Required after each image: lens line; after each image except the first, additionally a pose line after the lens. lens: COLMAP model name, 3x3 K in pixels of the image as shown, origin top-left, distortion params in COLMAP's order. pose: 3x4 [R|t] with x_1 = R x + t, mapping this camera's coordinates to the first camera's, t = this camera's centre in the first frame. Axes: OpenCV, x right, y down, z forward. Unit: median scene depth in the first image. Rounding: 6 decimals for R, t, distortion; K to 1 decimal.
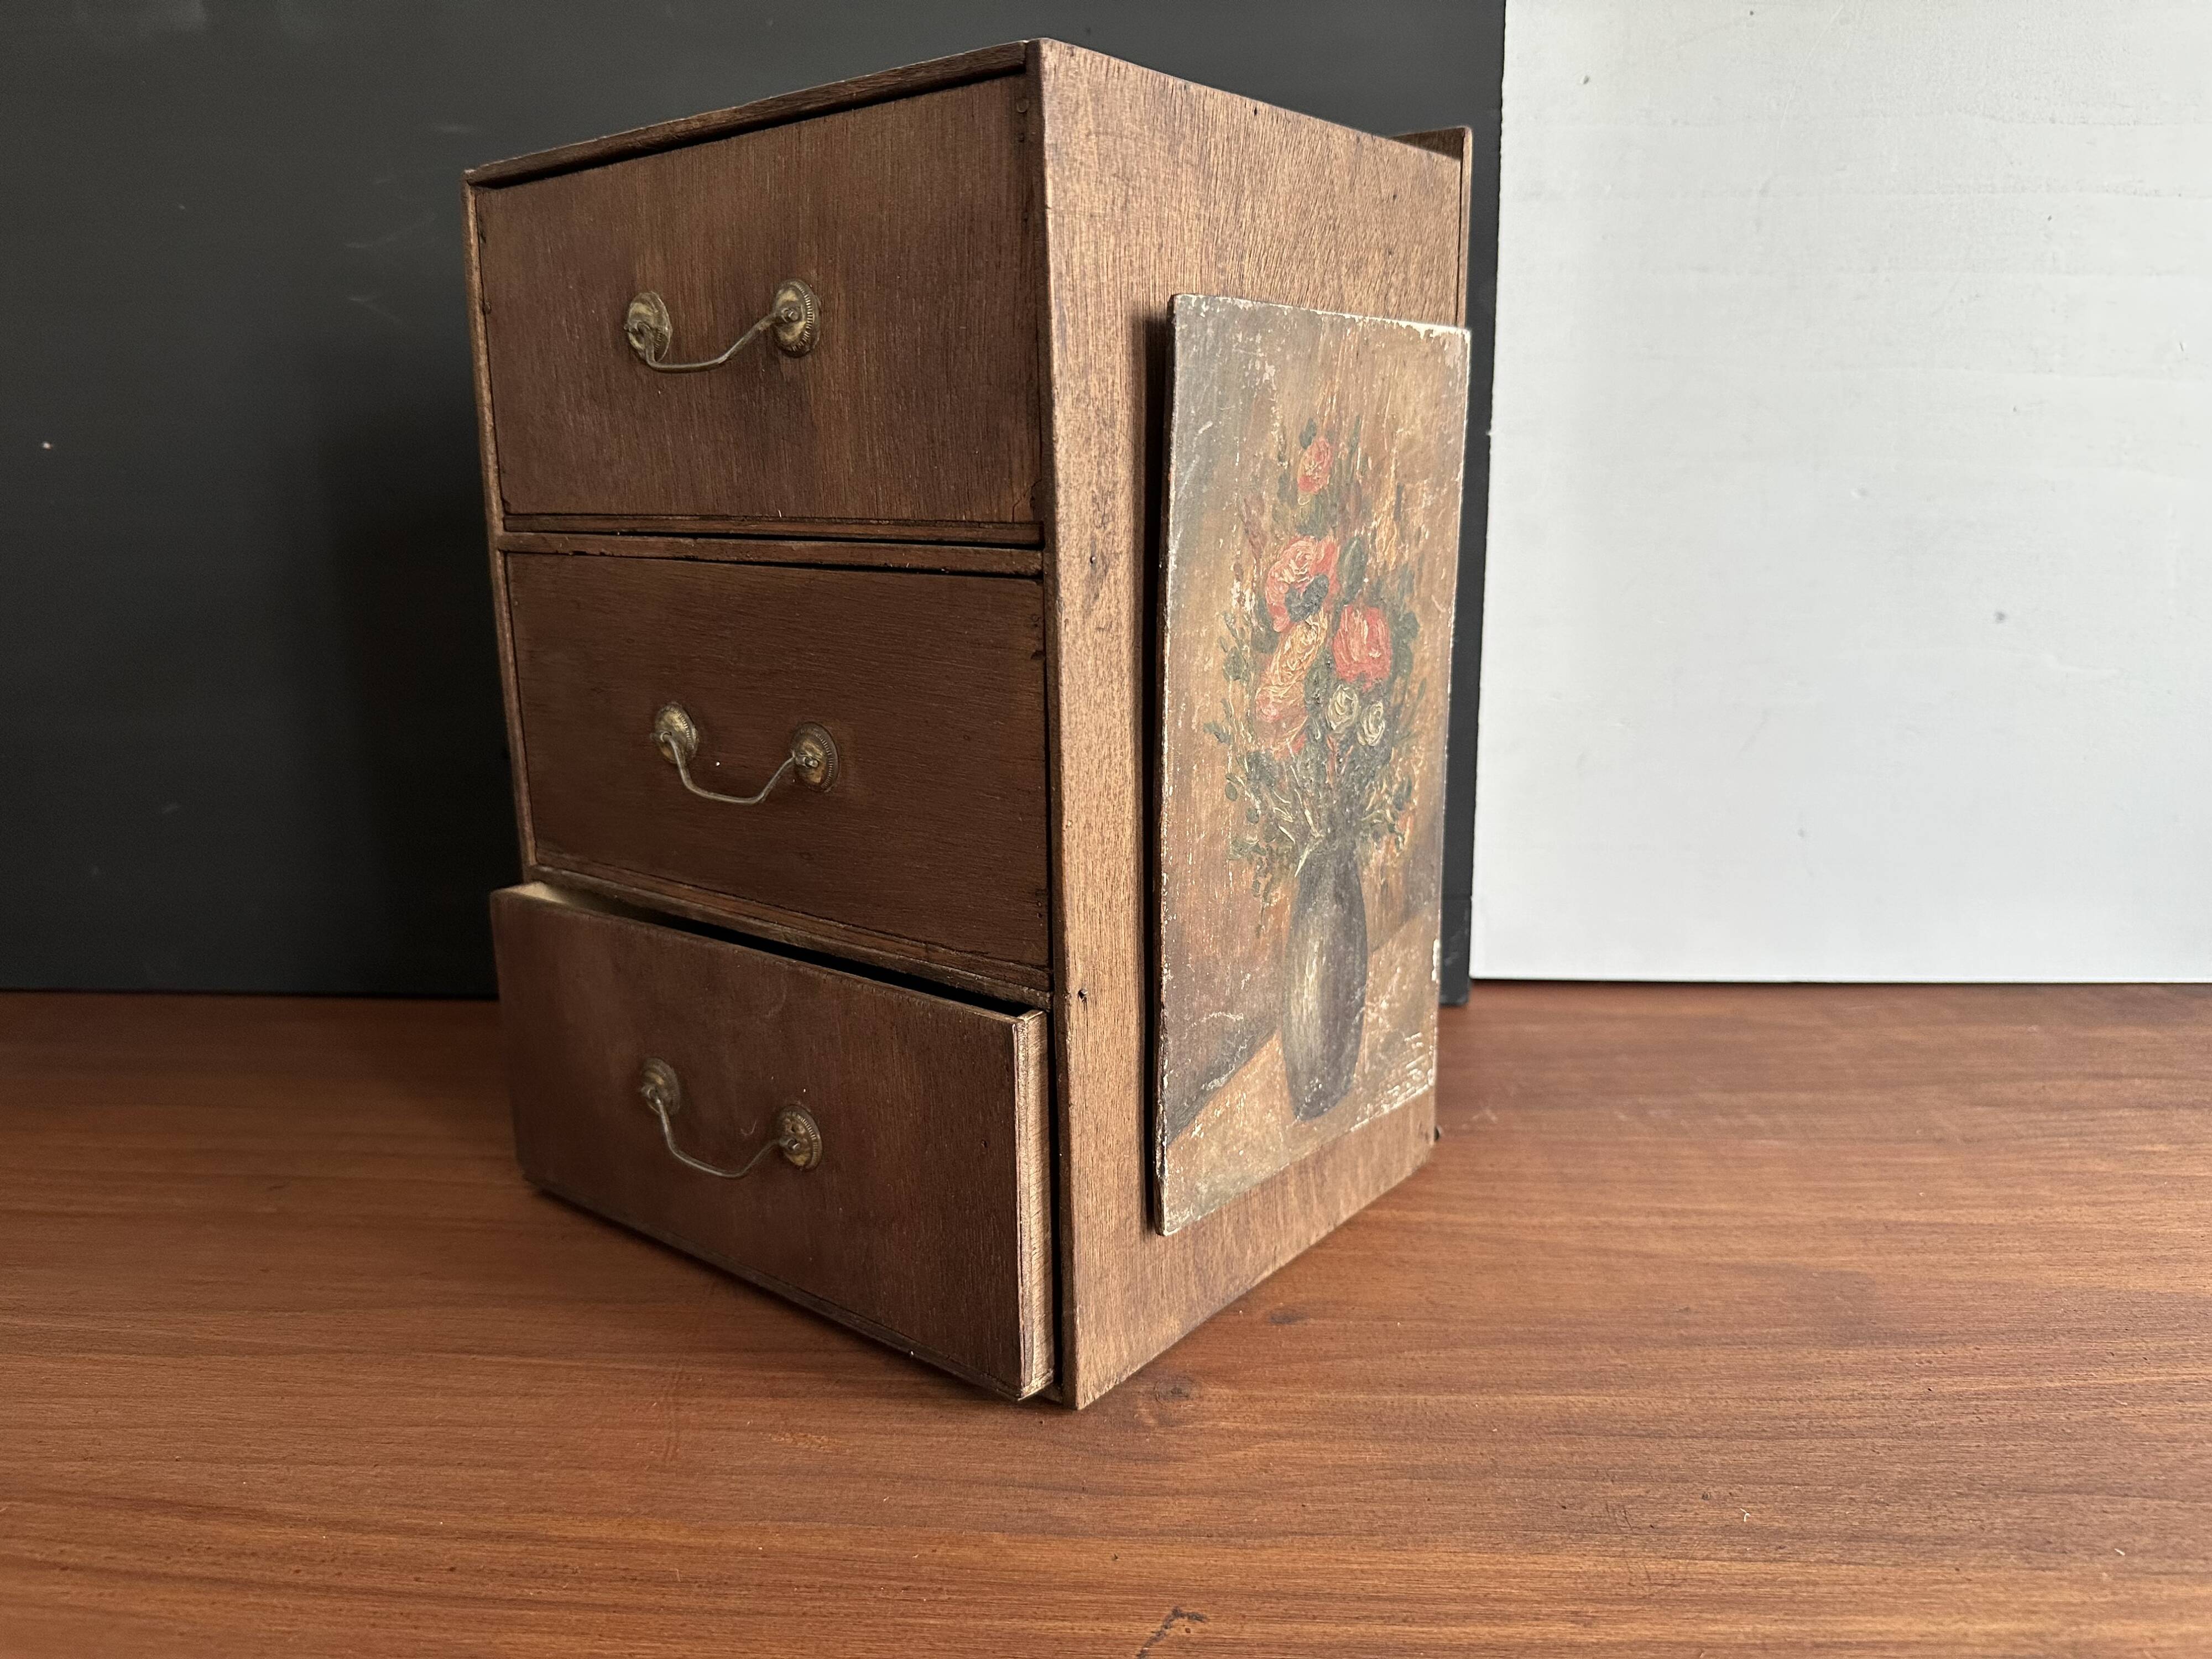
lens RADIAL K [[1580.3, 0, 1106.0], [0, 1580.3, 829.5], [0, 0, 1]] dist [0.183814, -0.451347]
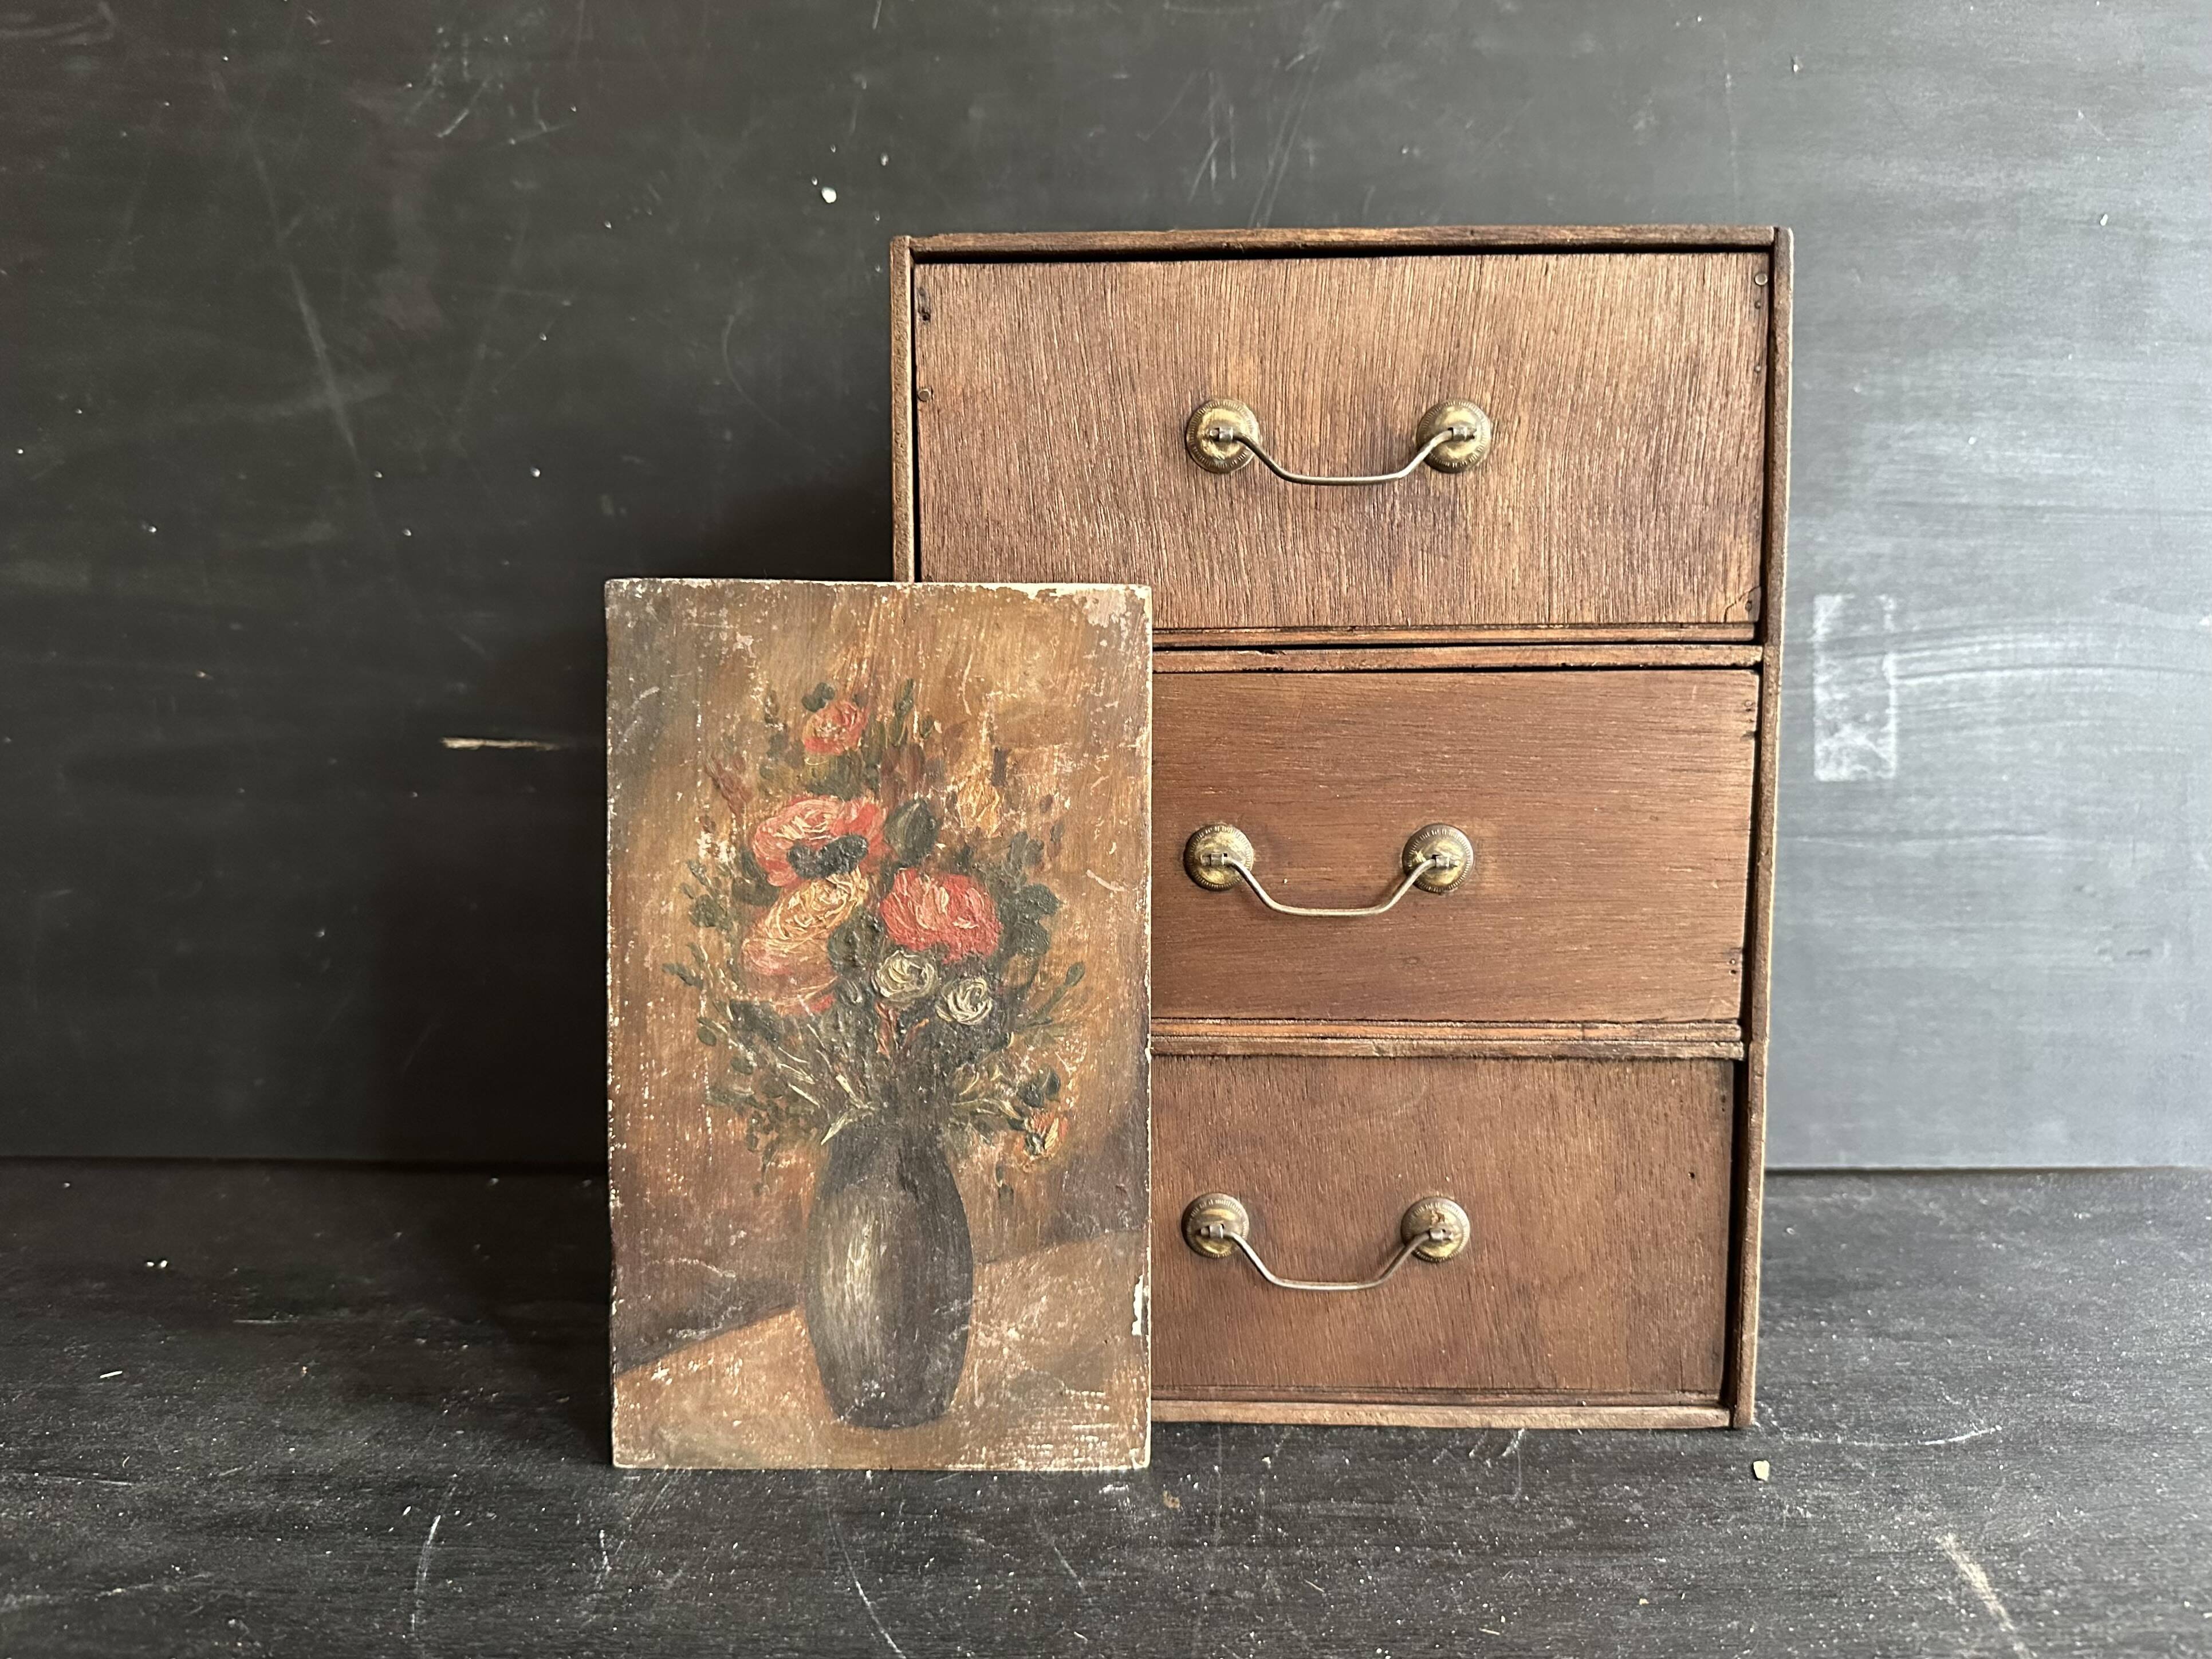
lens RADIAL K [[1580.4, 0, 1106.0], [0, 1580.4, 829.5], [0, 0, 1]] dist [0.183814, -0.451347]
pose [[0.647024, 0.034144, -0.761704, 0.965860], [-0.171252, 0.979981, -0.101540, -0.088526], [0.742989, 0.196142, 0.639919, 0.476854]]
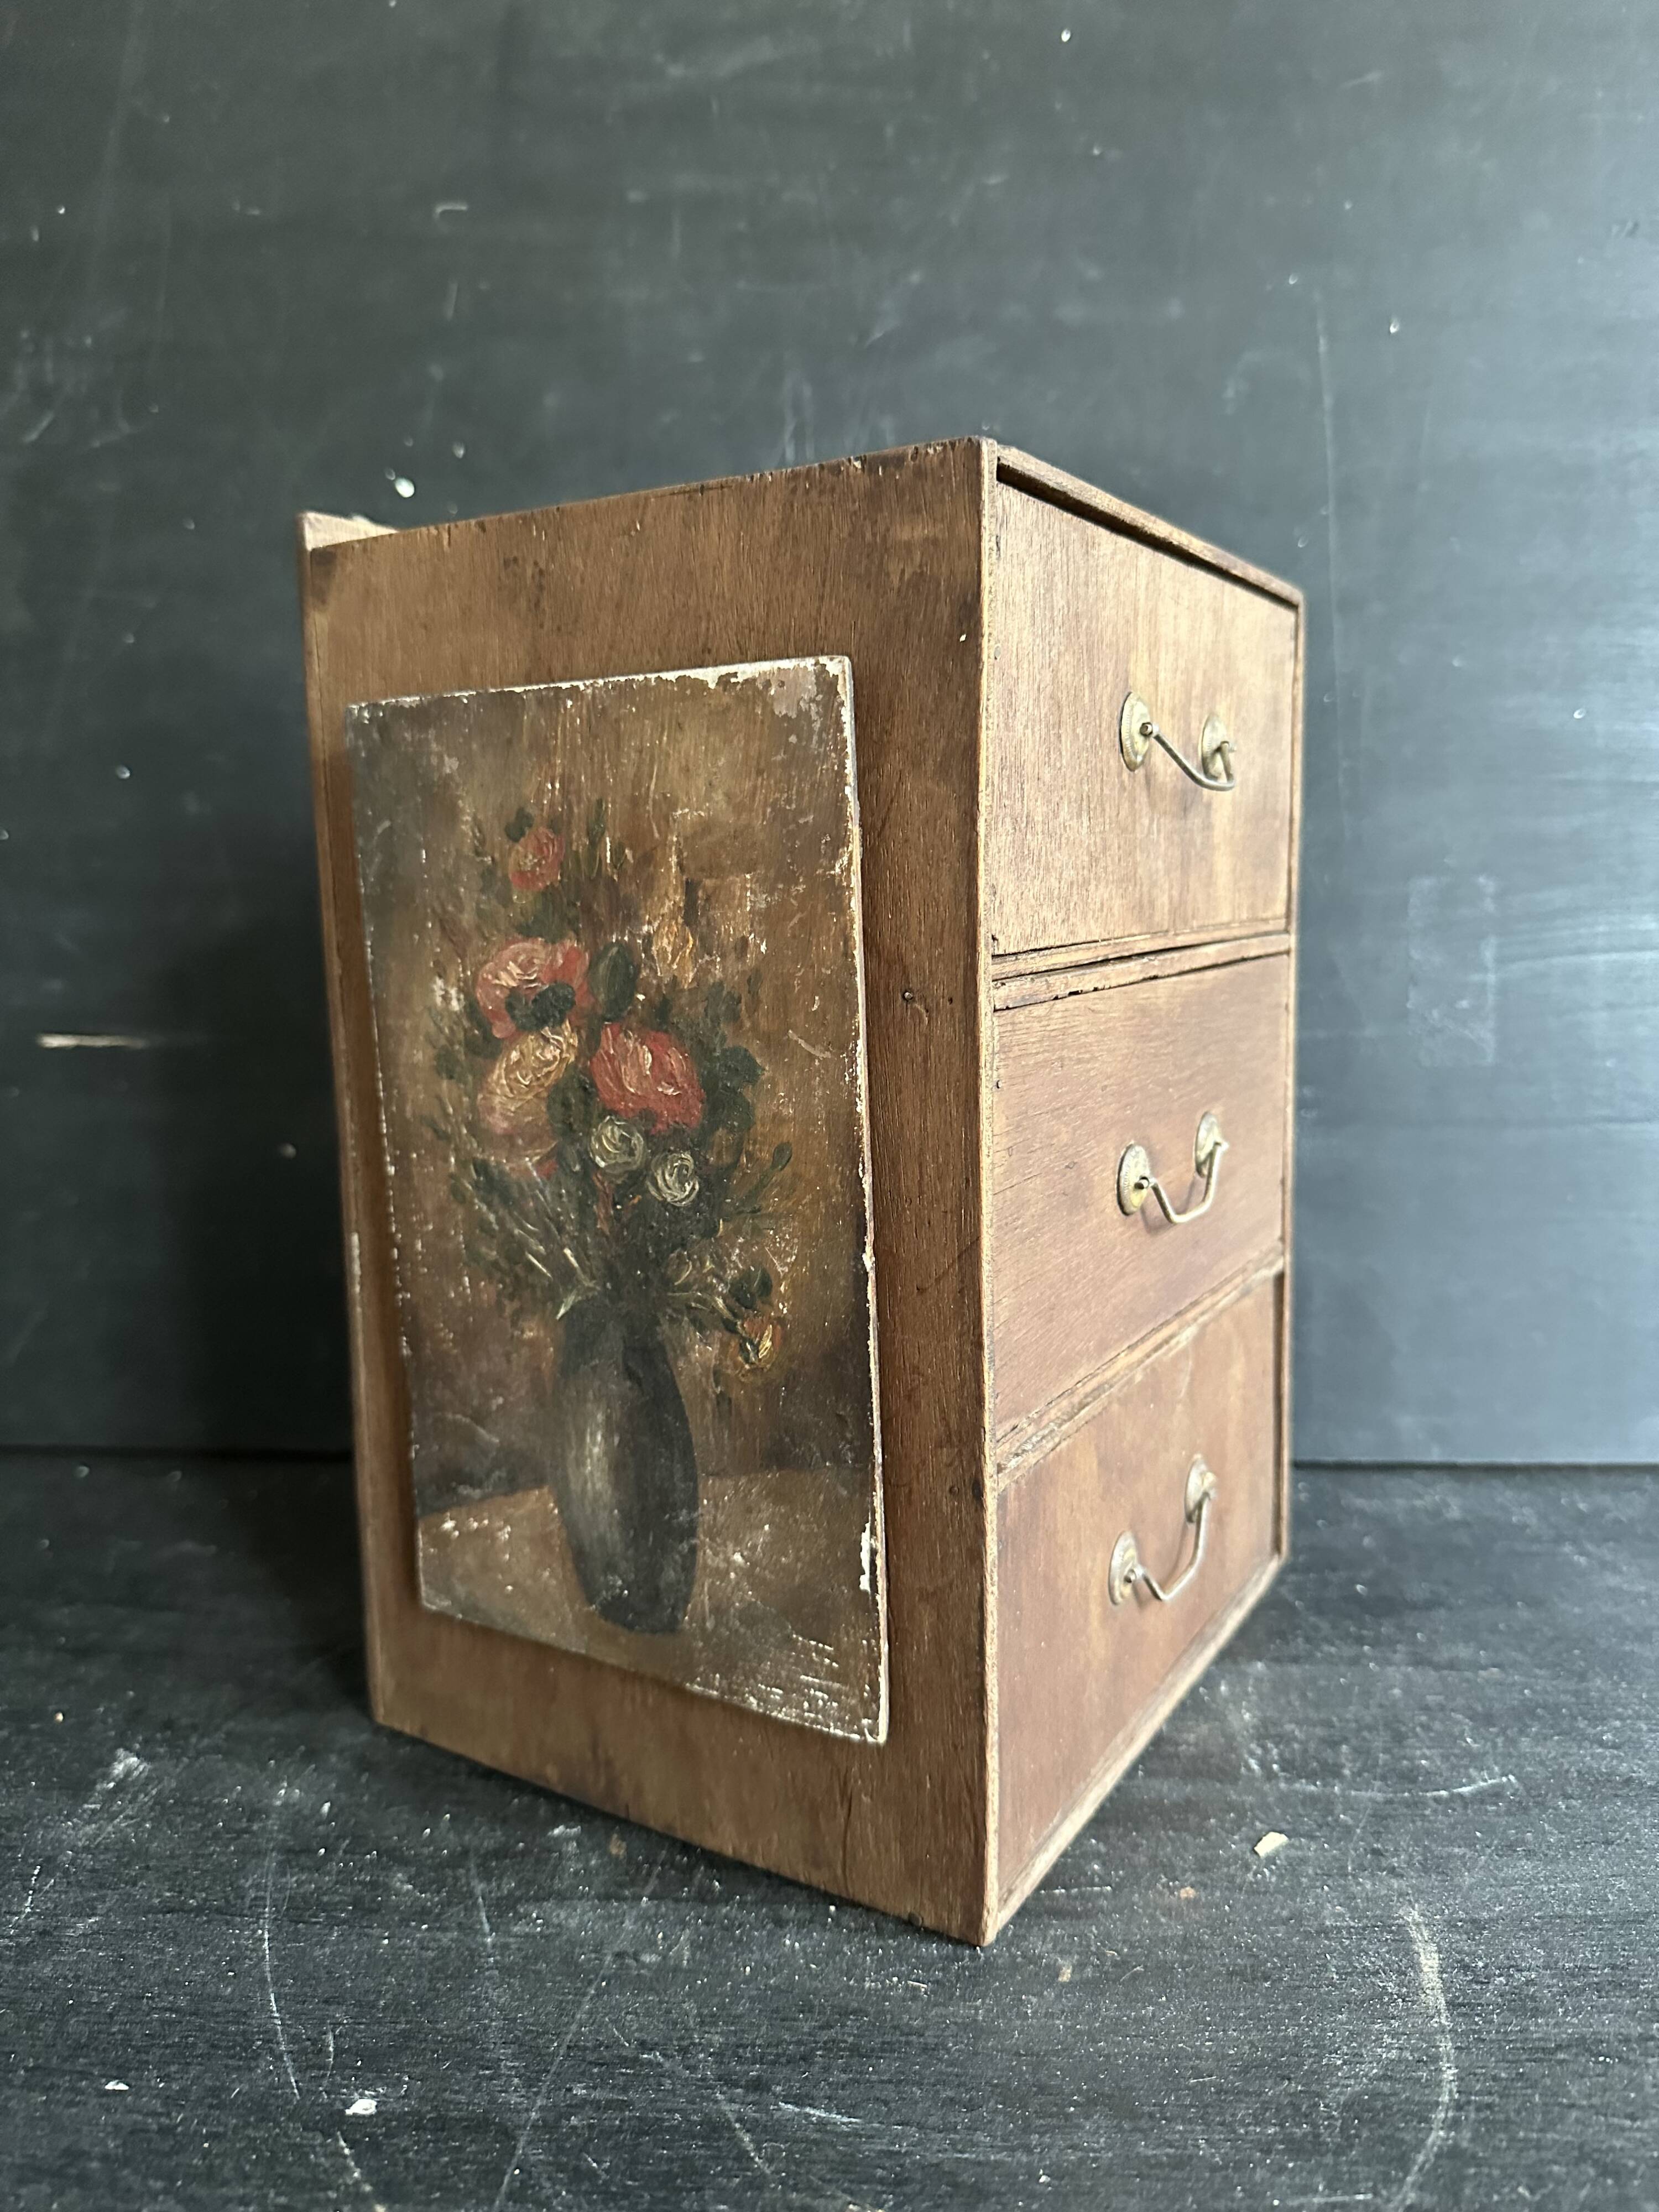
lens RADIAL K [[1580.3, 0, 817.0], [0, 1580.3, 1102.0], [0, 0, 1]] dist [0.183814, -0.451347]
pose [[0.147218, 0.158511, -0.976320, 0.988855], [-0.179105, 0.975030, 0.131294, -0.230580], [0.972753, 0.155535, 0.171932, 0.977493]]
